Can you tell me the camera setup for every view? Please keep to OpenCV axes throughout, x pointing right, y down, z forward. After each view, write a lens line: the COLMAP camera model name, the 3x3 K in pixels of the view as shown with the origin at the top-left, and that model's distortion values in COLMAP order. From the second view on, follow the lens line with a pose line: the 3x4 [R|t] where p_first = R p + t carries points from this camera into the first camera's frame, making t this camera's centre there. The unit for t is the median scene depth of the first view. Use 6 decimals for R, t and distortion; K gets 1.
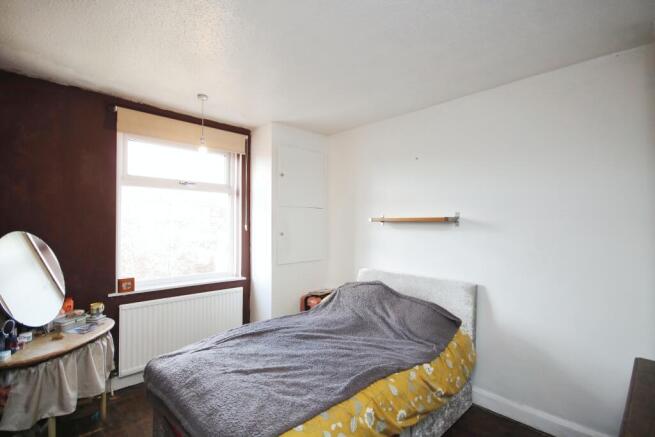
lens RADIAL K [[306.2, 0, 330.6], [0, 306.2, 229.4], [0, 0, 1]] dist [-0.000847, -0.000325]
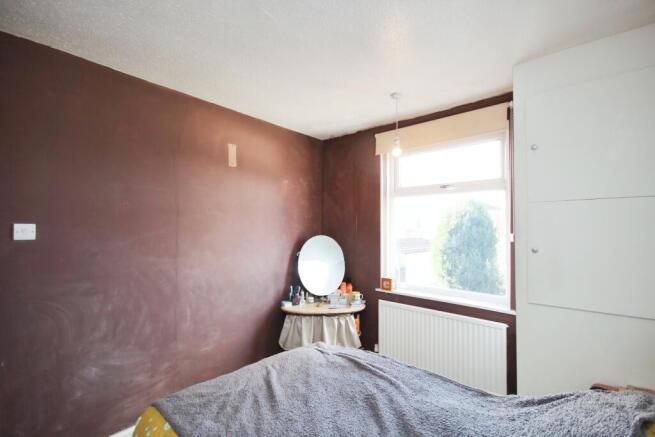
lens RADIAL K [[306.2, 0, 330.6], [0, 306.2, 229.4], [0, 0, 1]] dist [-0.000847, -0.000325]
pose [[0.056555, -0.000538, -0.998399, 0.559554], [-0.022105, 0.999754, -0.001791, -0.020766], [0.998155, 0.022171, 0.056529, 0.850638]]
